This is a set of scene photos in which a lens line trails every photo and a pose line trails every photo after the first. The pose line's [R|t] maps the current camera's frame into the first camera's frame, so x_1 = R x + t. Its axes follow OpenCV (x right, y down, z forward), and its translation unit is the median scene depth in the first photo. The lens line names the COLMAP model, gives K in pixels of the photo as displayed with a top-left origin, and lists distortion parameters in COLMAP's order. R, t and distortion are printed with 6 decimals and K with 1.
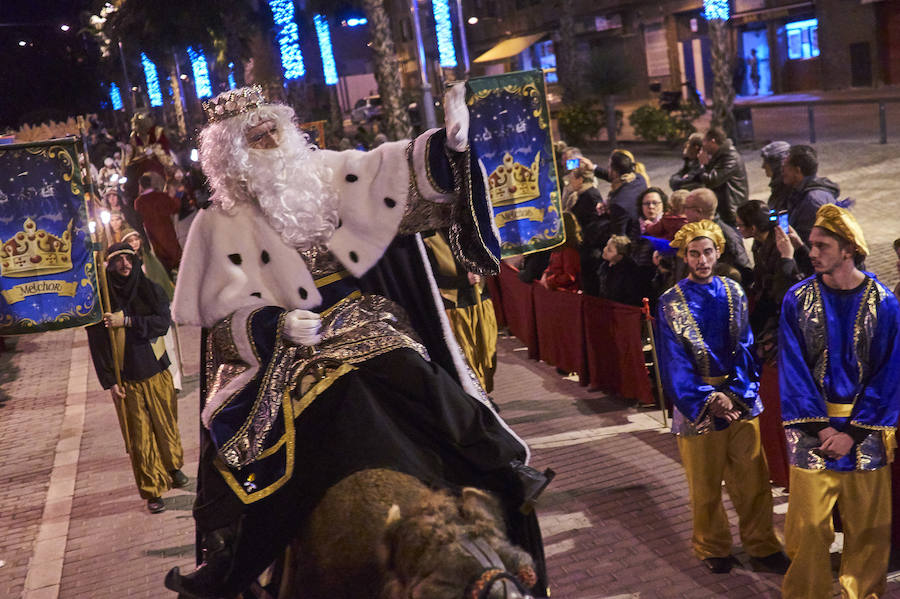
lens RADIAL K [[1050.4, 0, 513.4], [0, 1050.4, 295.7], [0, 0, 1]] dist [-0.003168, -0.016225]
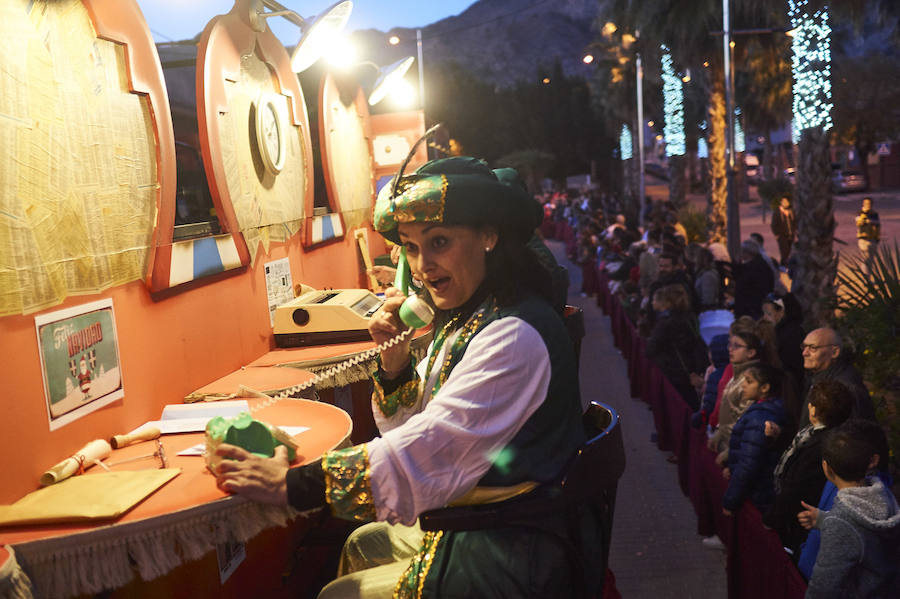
lens RADIAL K [[976.1, 0, 466.6], [0, 976.1, 297.7], [0, 0, 1]] dist [-0.020663, 0.014632]
pose [[0.856487, 0.132072, -0.498986, -0.249351], [-0.152925, 0.988237, -0.000923, -0.133437], [0.492994, 0.077098, 0.866610, 0.752686]]
